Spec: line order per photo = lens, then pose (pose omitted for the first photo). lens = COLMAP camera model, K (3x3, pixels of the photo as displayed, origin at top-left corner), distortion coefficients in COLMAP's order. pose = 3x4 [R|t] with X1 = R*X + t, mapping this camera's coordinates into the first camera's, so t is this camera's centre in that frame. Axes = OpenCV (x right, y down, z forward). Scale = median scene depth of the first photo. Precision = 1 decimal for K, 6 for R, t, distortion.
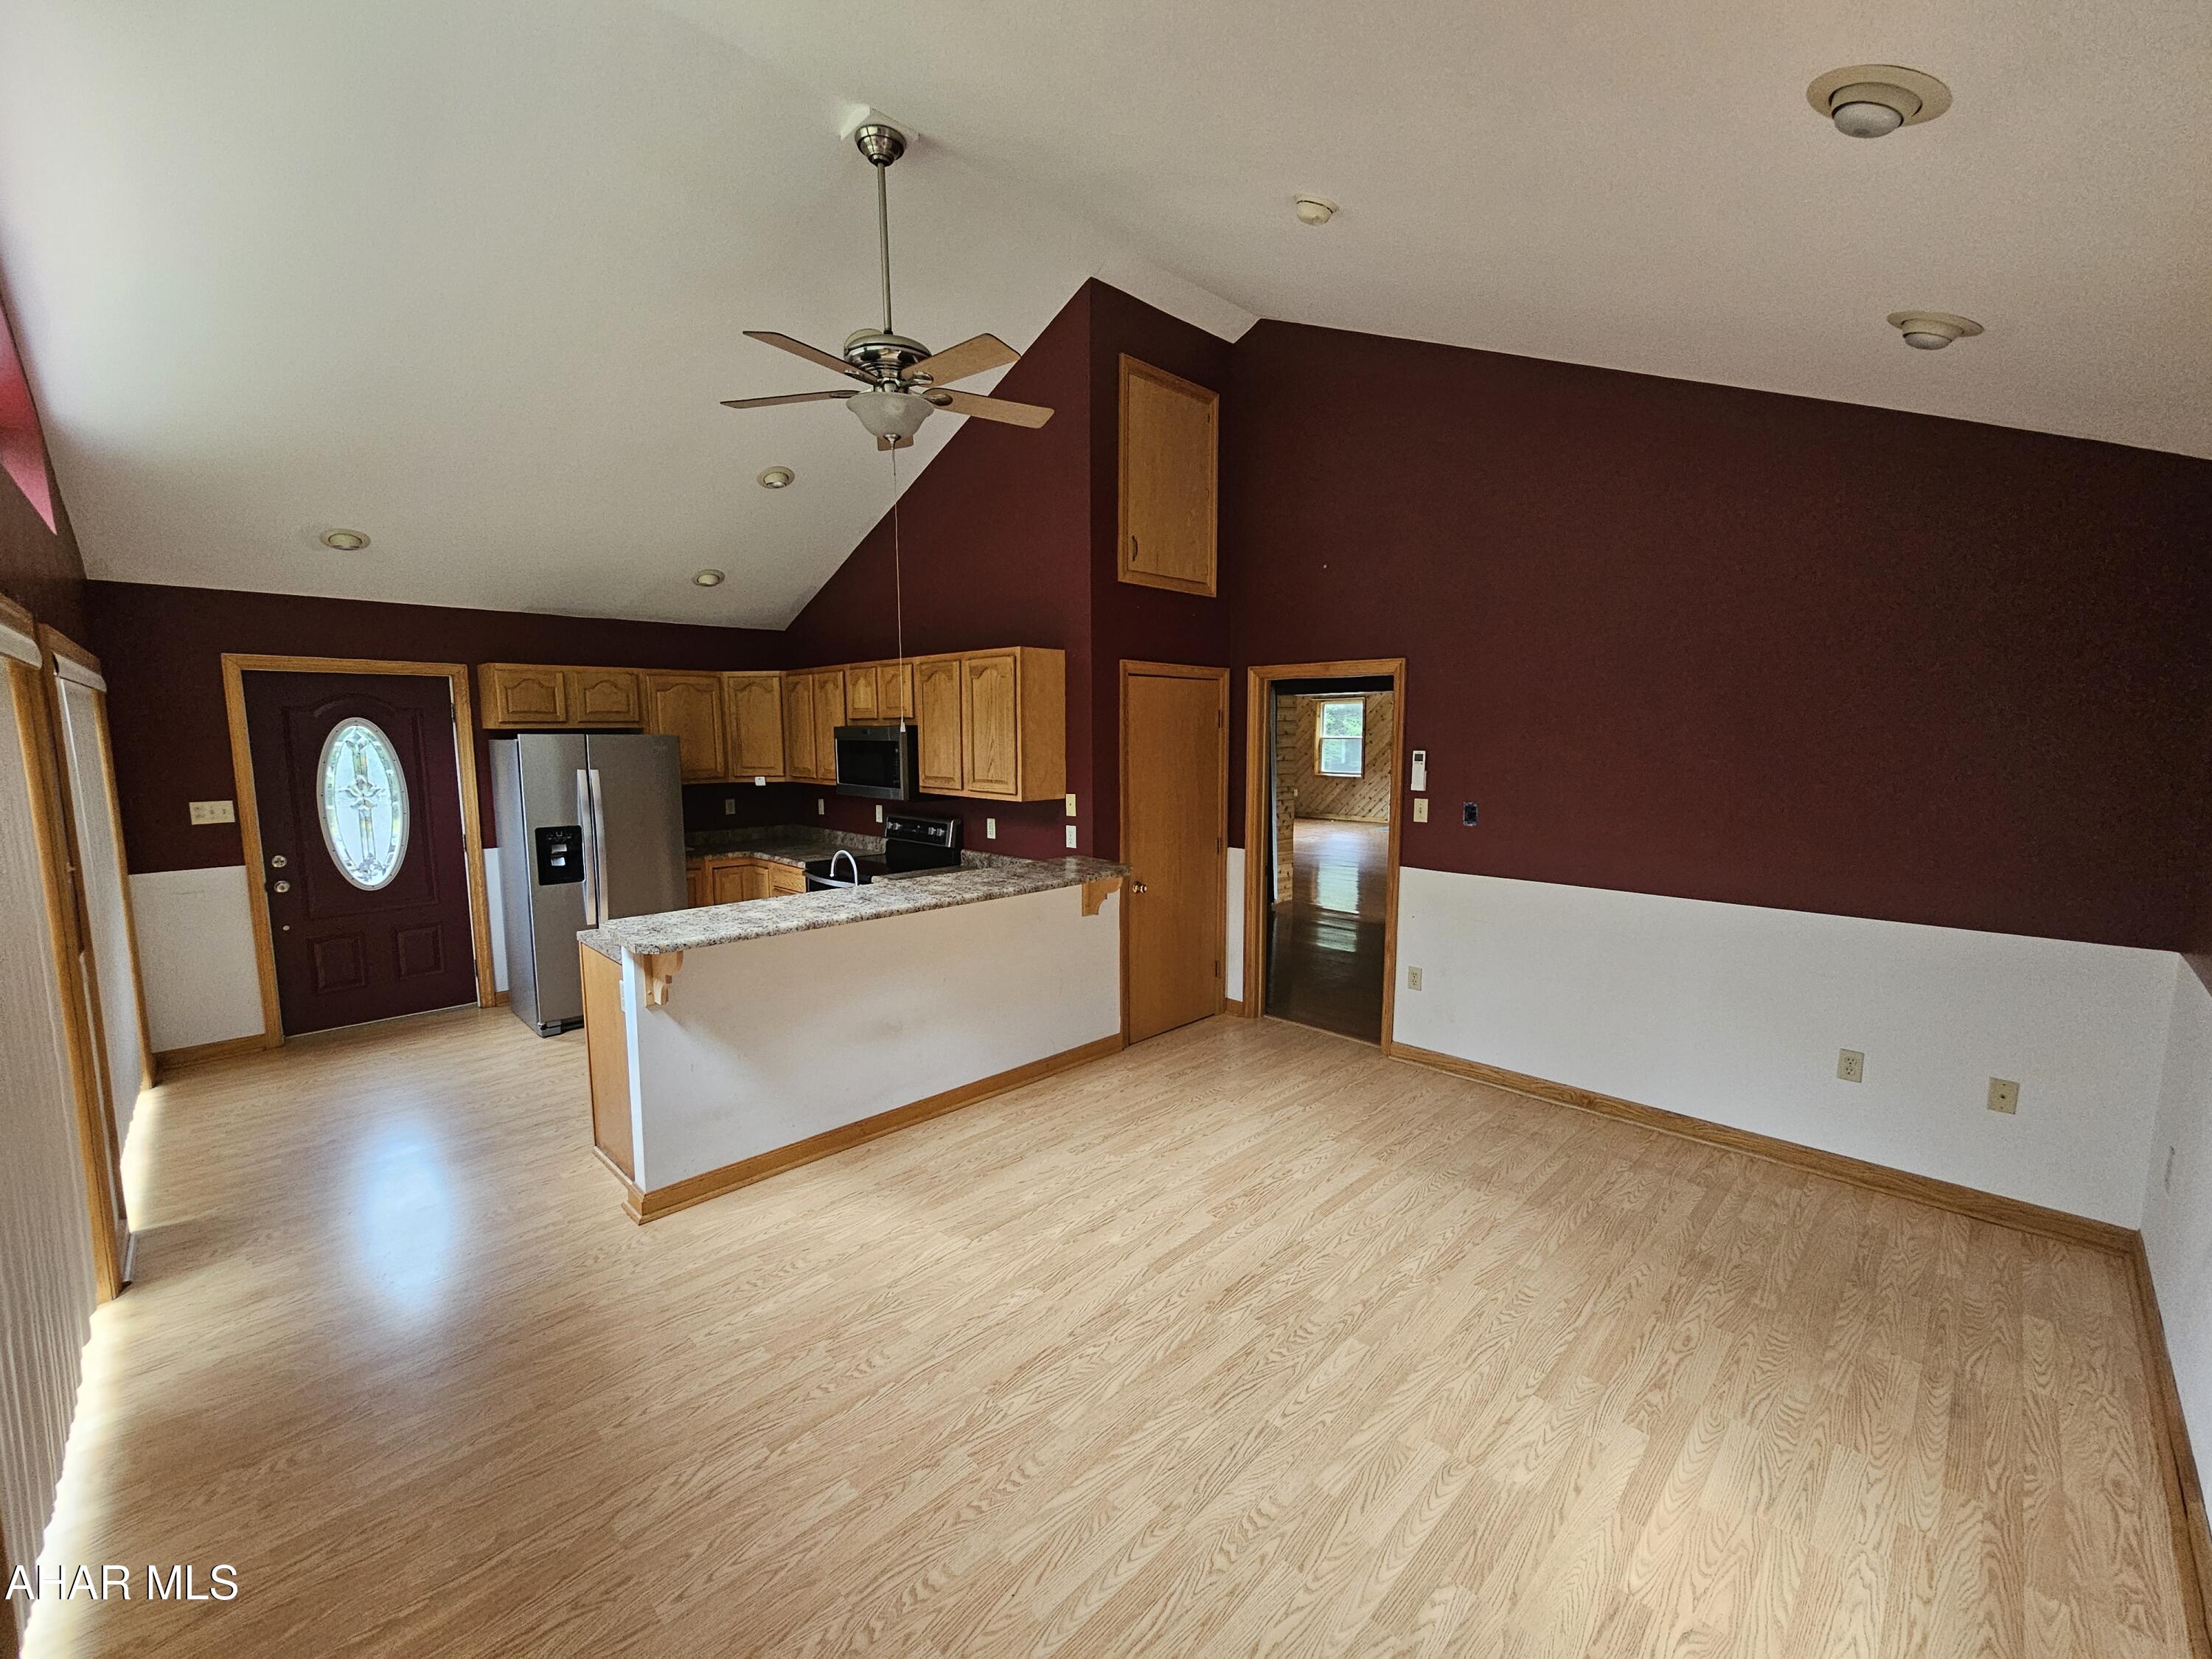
lens RADIAL K [[901.1, 0, 1095.5], [0, 901.1, 838.7], [0, 0, 1]] dist [0.000910, -0.000301]
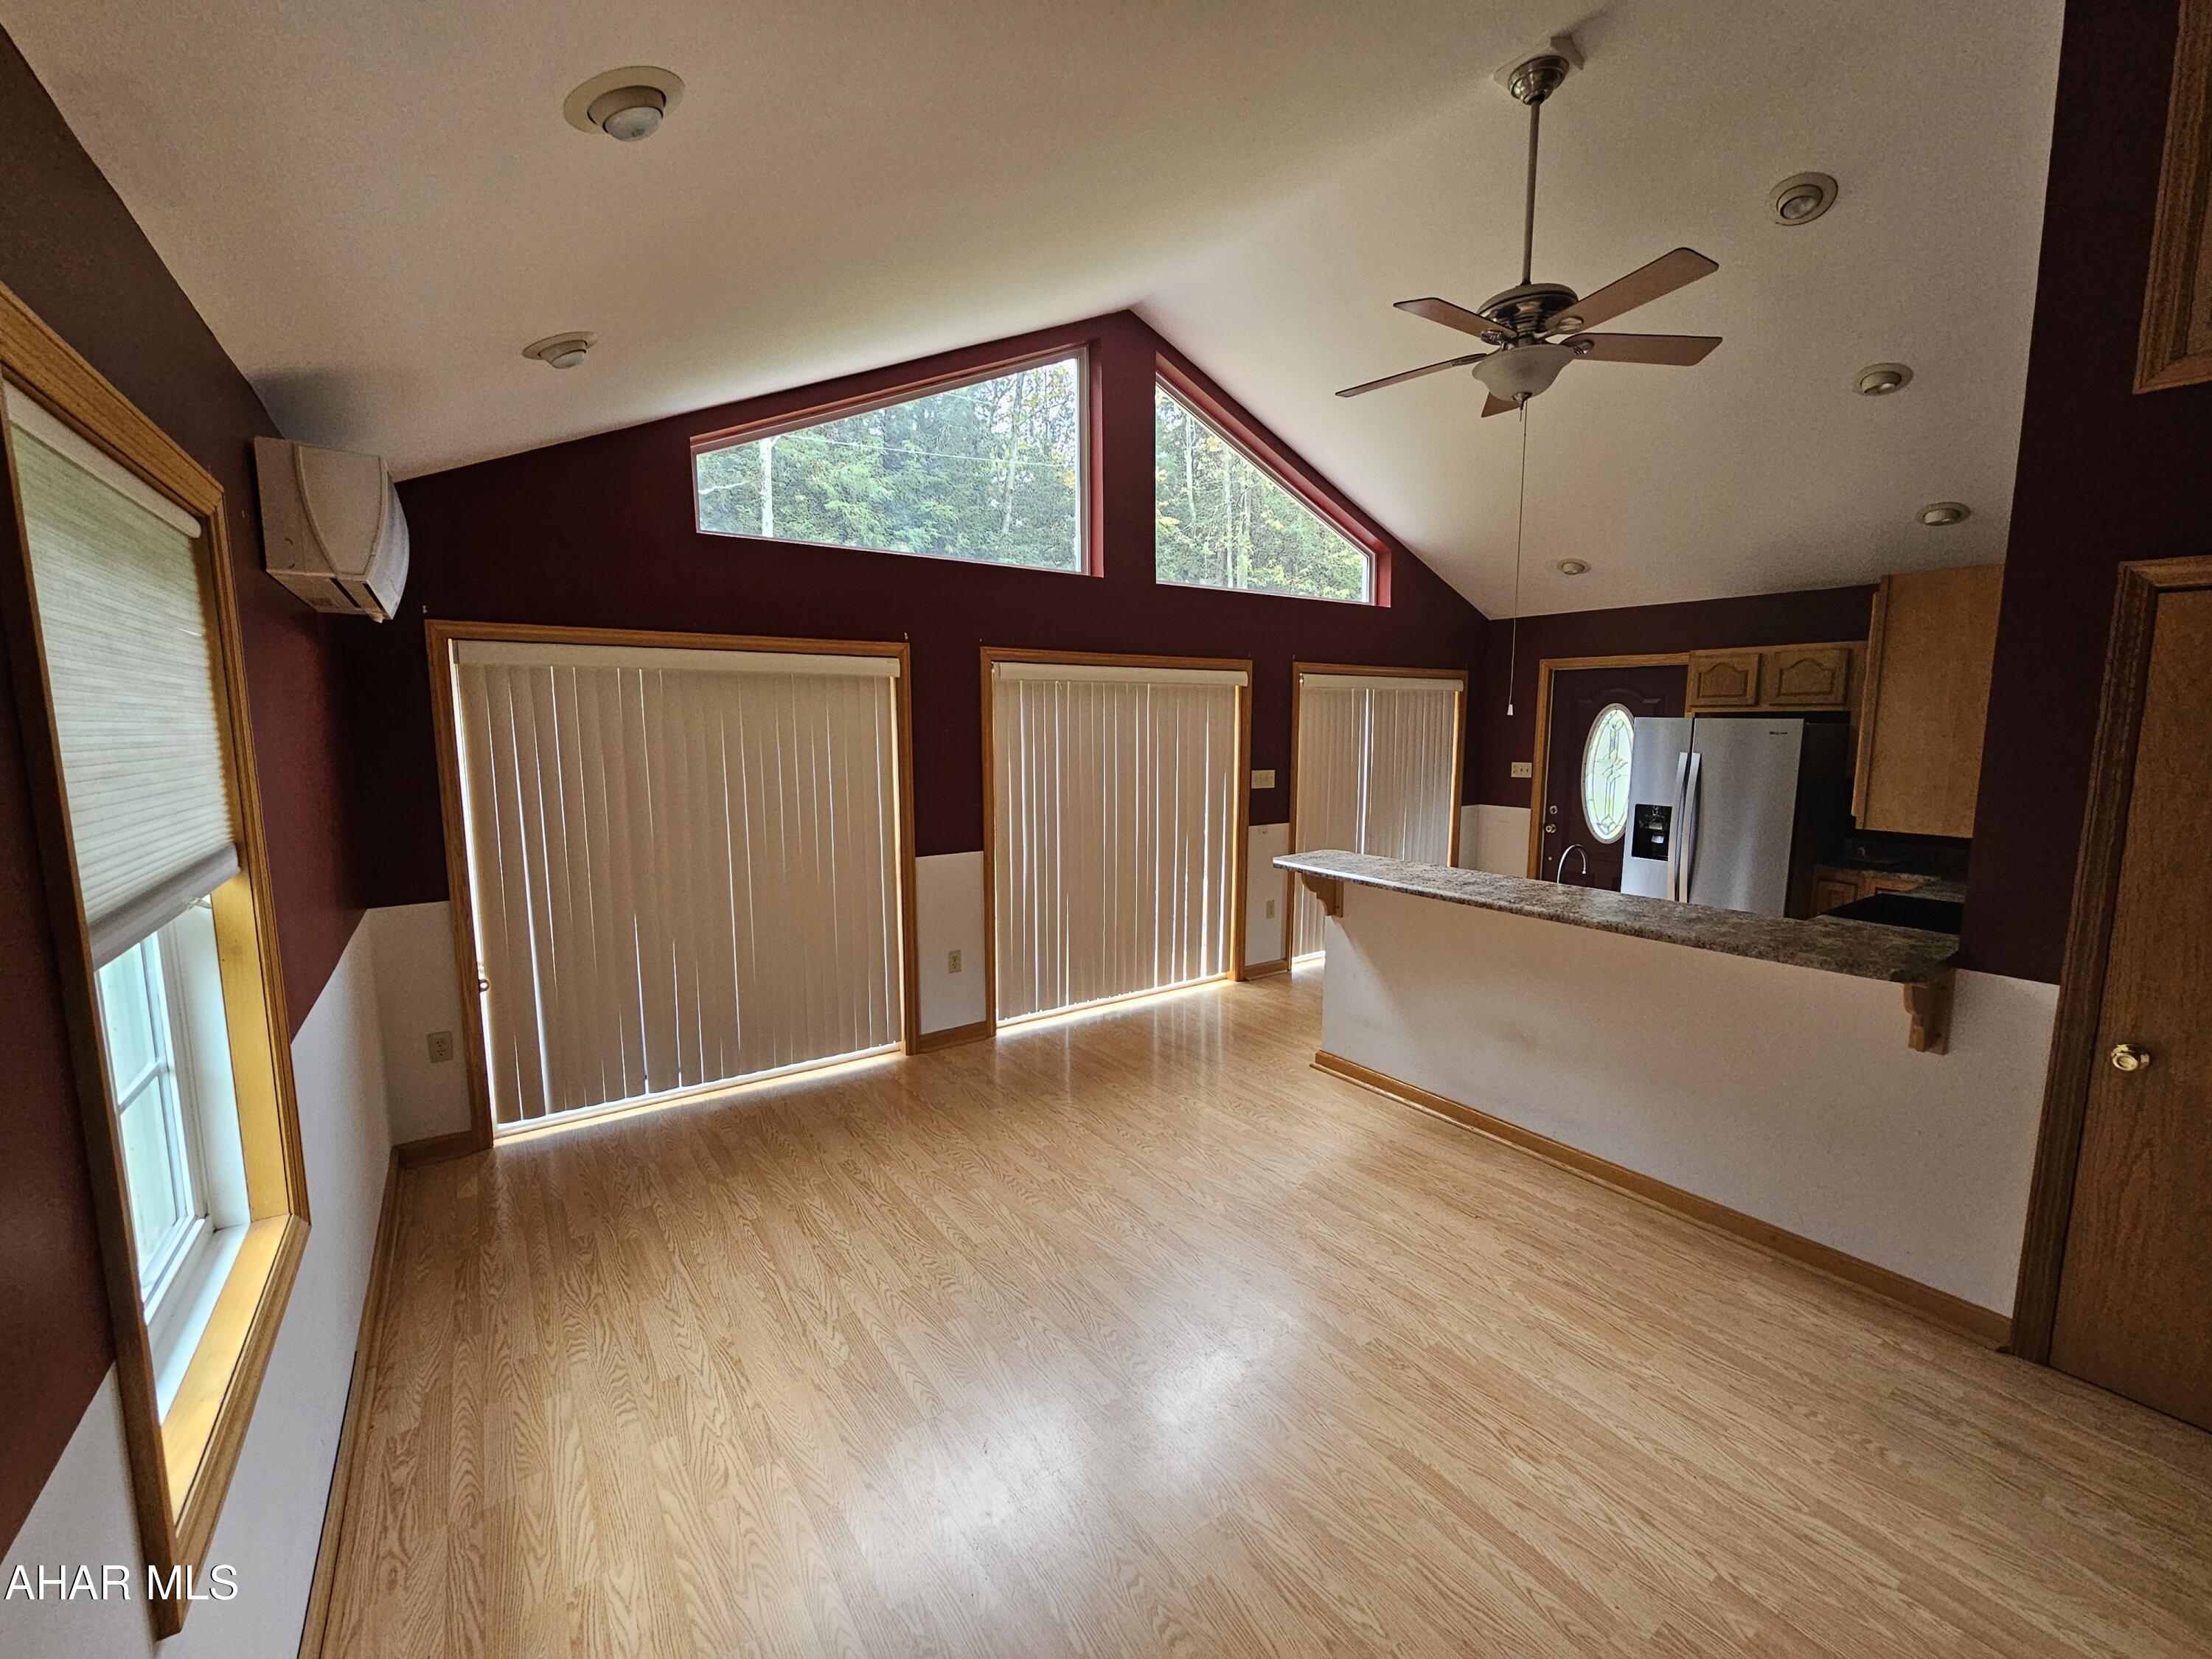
lens RADIAL K [[904.4, 0, 1092.9], [0, 904.4, 836.1], [0, 0, 1]] dist [-0.000576, -0.000523]
pose [[-0.174743, 0.131761, -0.975758, 0.603577], [-0.117184, 0.981179, 0.153479, -0.068712], [0.977616, 0.141163, -0.156014, 0.572938]]
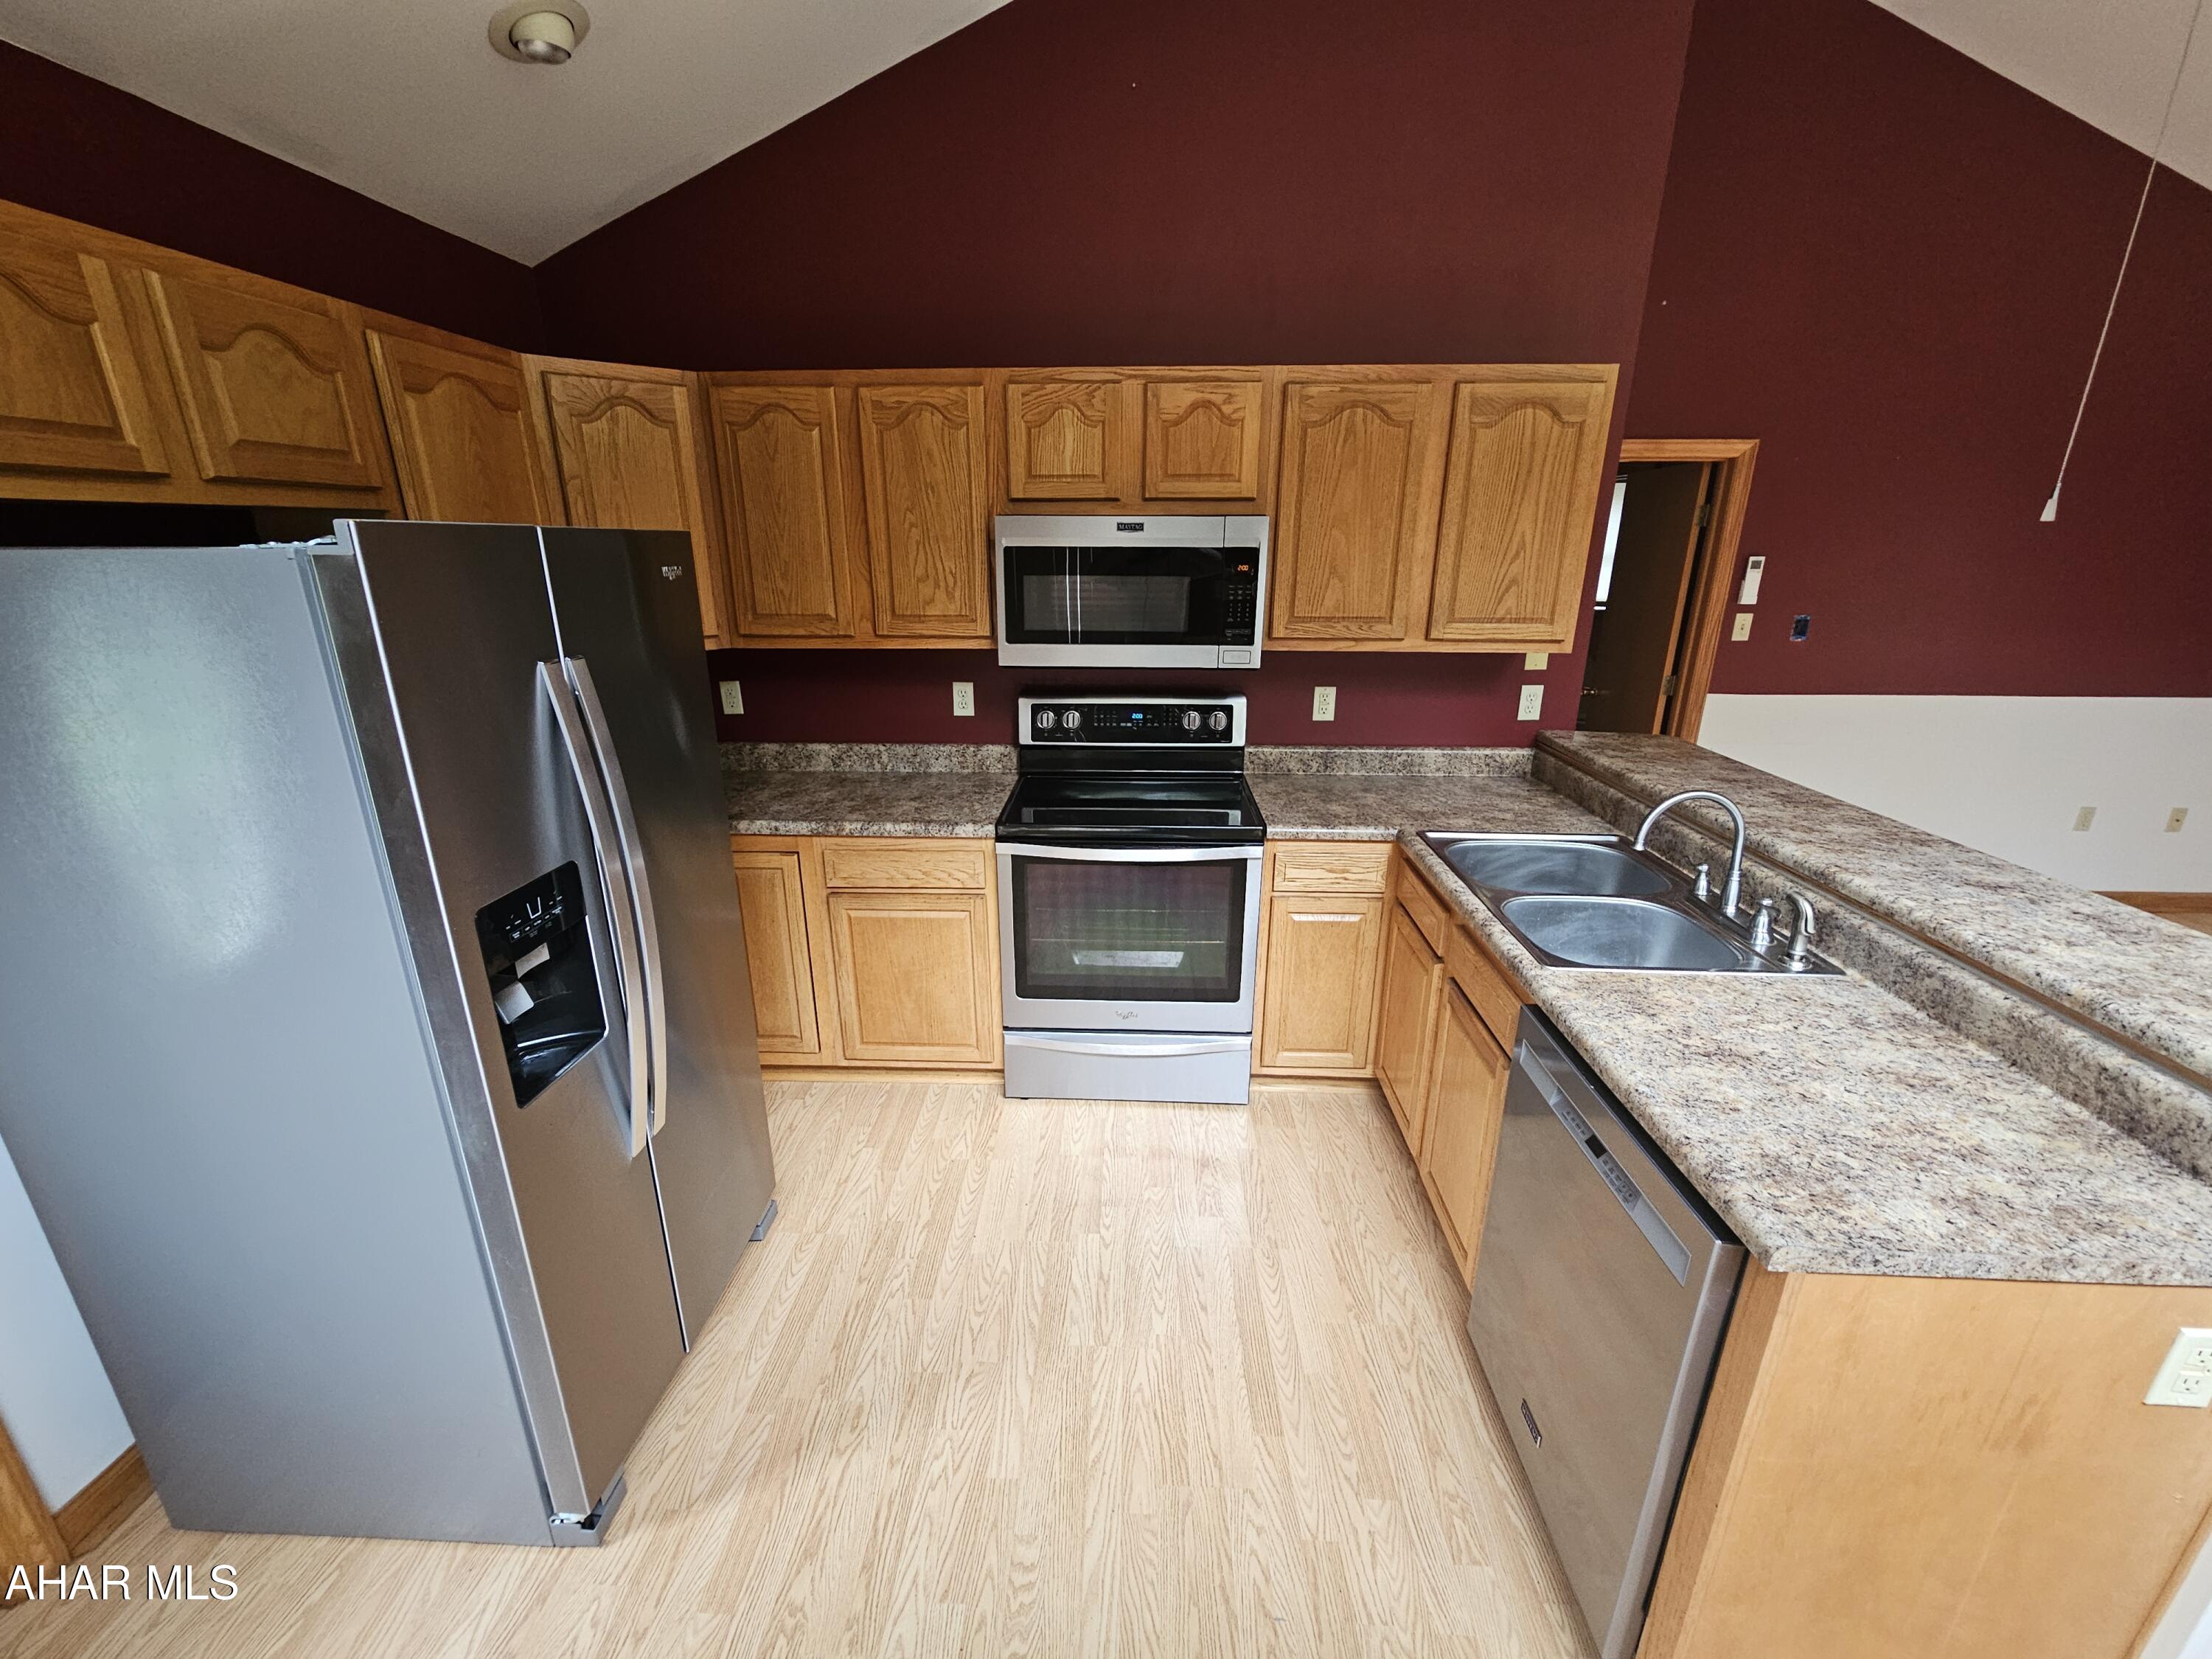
lens RADIAL K [[901.1, 0, 1095.5], [0, 901.1, 838.7], [0, 0, 1]] dist [0.000910, -0.000301]
pose [[0.734227, -0.211726, 0.645045, -0.698798], [0.080147, 0.970514, 0.227329, -0.080132], [-0.674157, -0.115212, 0.729547, 0.749161]]
